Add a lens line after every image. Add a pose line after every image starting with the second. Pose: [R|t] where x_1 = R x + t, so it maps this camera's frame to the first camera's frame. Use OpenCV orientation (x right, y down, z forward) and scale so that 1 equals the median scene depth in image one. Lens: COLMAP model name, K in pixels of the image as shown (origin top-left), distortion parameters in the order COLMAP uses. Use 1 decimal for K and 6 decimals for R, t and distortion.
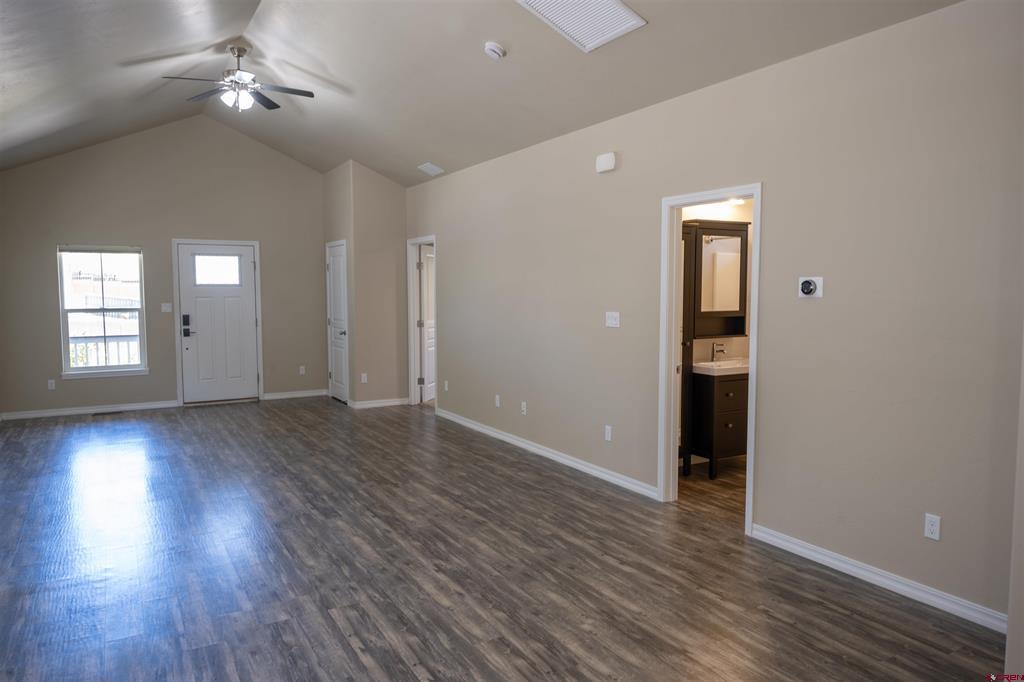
lens RADIAL K [[702.1, 0, 512.0], [0, 702.1, 341.0], [0, 0, 1]] dist [-0.005897, -0.000822]
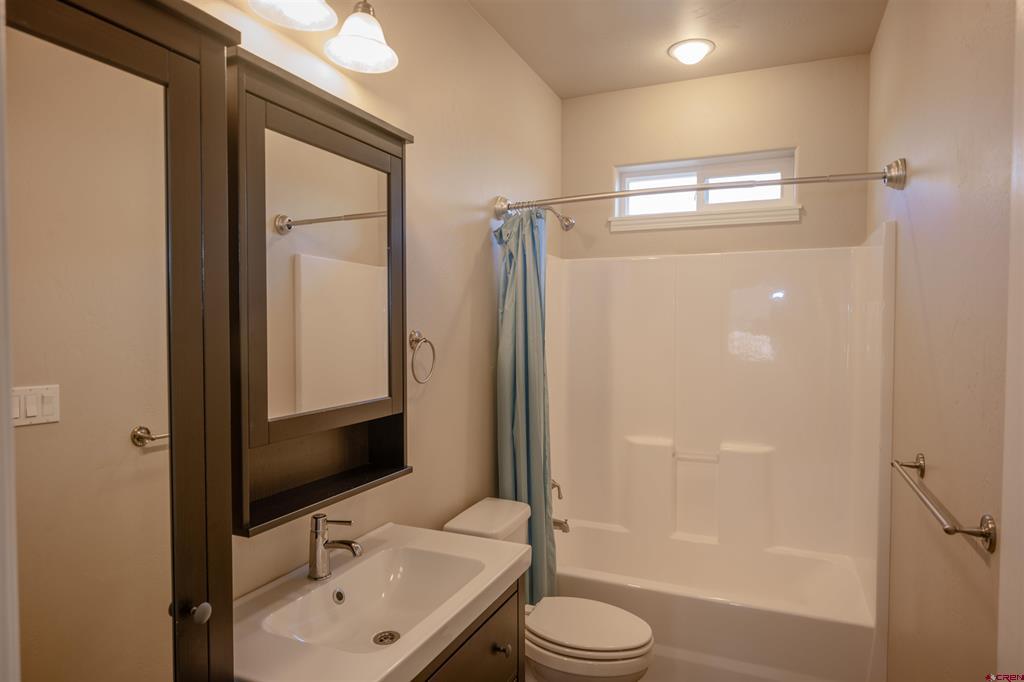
lens RADIAL K [[615.9, 0, 512.0], [0, 615.9, 341.0], [0, 0, 1]] dist [-0.000295, 0.000114]
pose [[0.806278, -0.015852, 0.591324, 0.201279], [0.039507, 0.998852, -0.027093, -0.060443], [-0.590215, 0.045206, 0.805979, 0.736073]]
